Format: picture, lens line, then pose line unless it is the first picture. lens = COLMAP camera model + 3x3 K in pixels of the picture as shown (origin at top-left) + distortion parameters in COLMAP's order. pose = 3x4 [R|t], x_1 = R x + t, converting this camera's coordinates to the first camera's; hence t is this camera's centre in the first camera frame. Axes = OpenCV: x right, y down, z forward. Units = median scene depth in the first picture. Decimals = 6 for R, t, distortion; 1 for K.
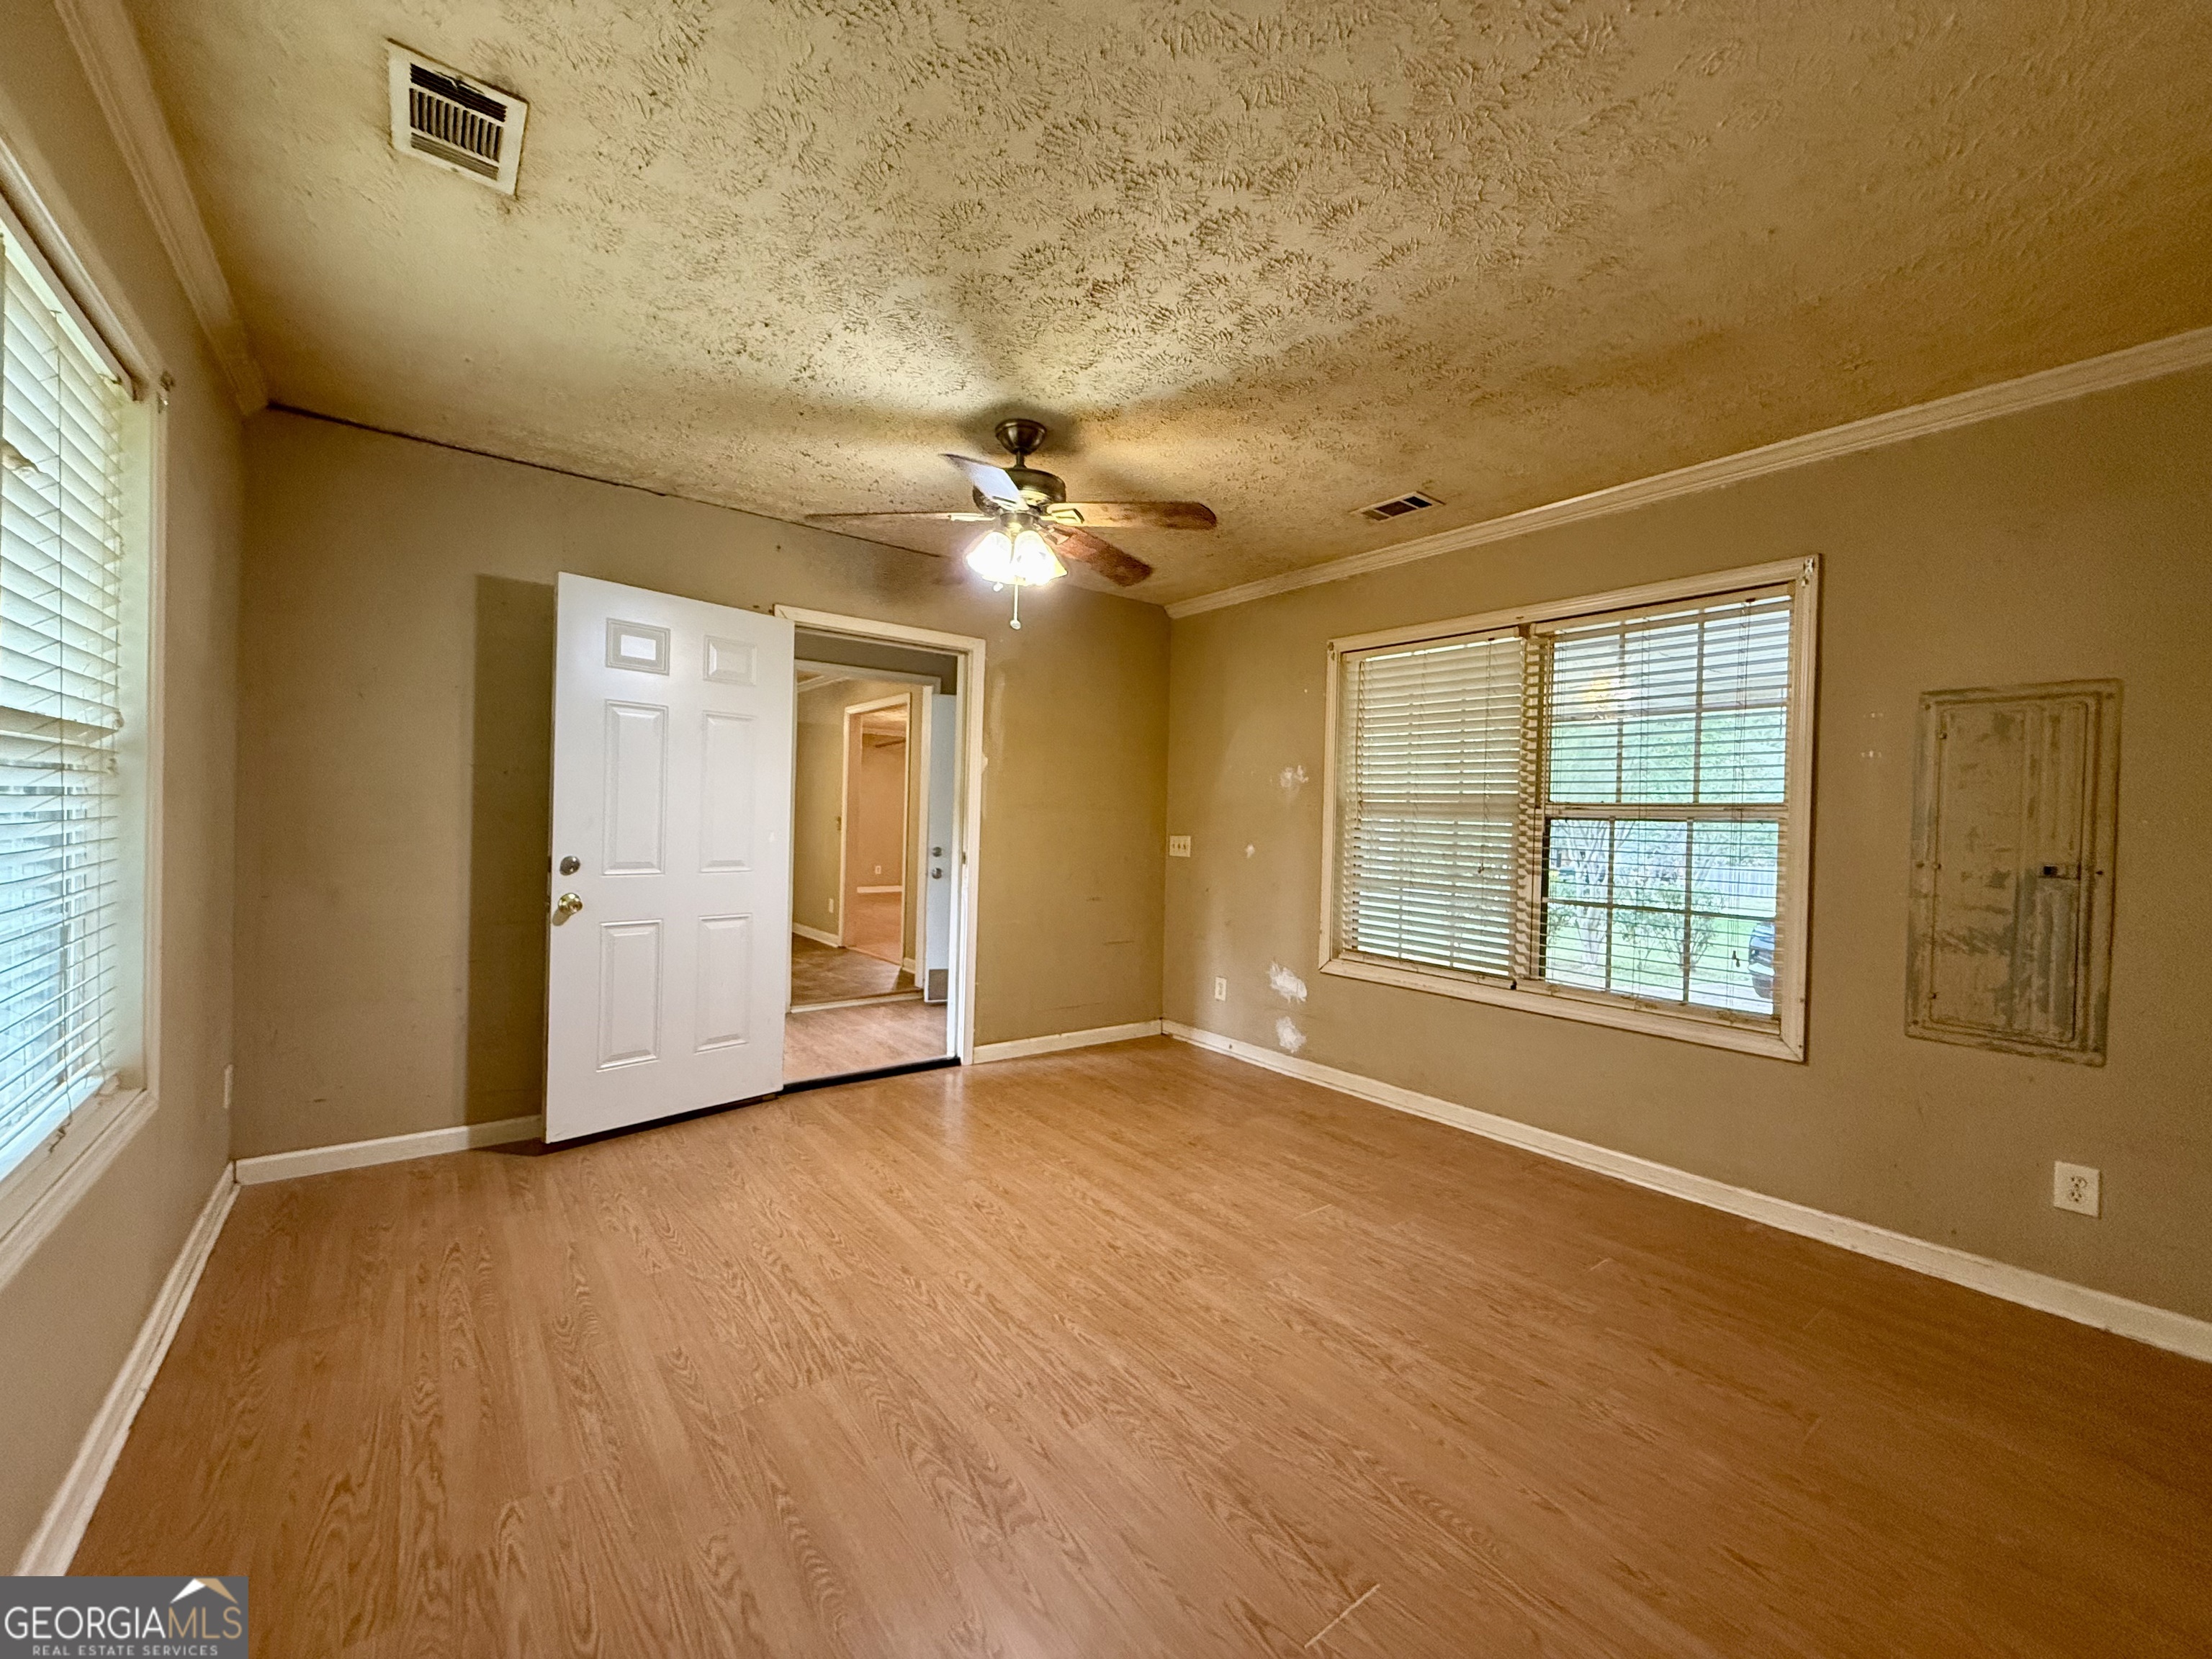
lens RADIAL K [[894.2, 0, 1094.7], [0, 894.2, 824.2], [0, 0, 1]] dist [0.001838, -0.002247]
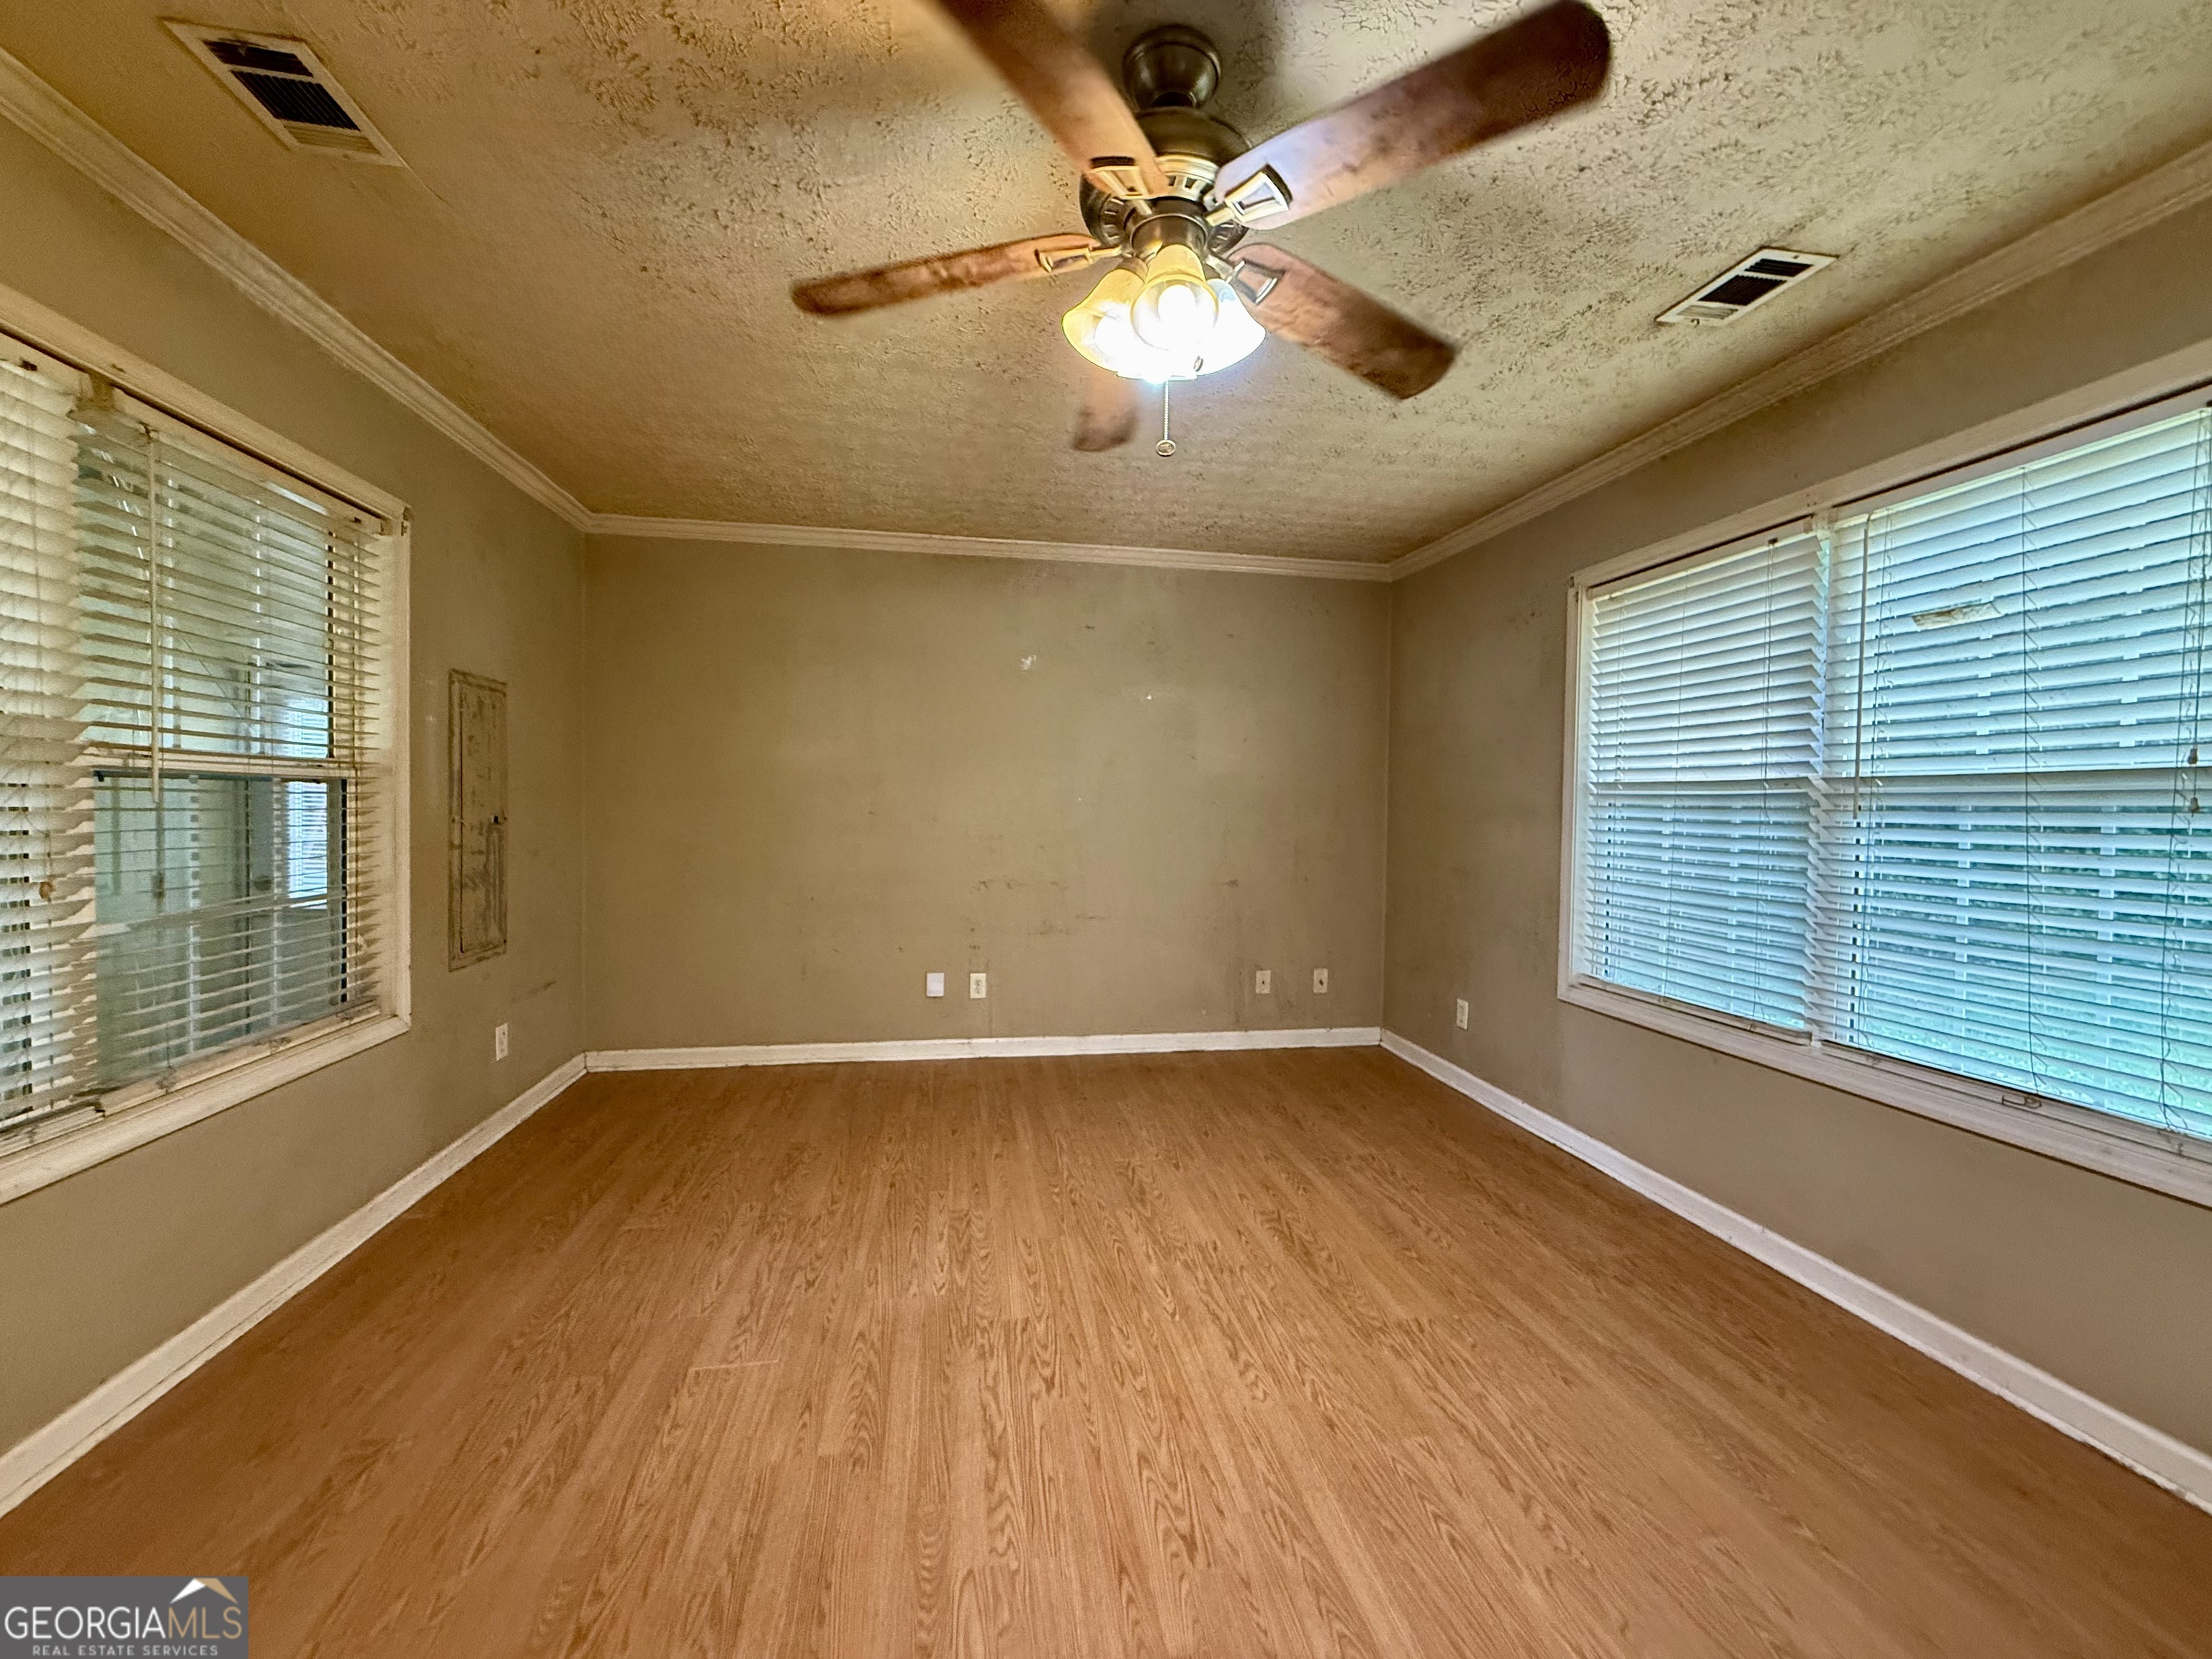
lens RADIAL K [[894.2, 0, 1093.7], [0, 894.2, 832.1], [0, 0, 1]] dist [0.001838, -0.002247]
pose [[-0.886663, -0.056205, 0.458988, -0.346157], [-0.037264, 0.998042, 0.050230, -0.029531], [-0.460912, 0.027433, -0.887022, 1.713720]]
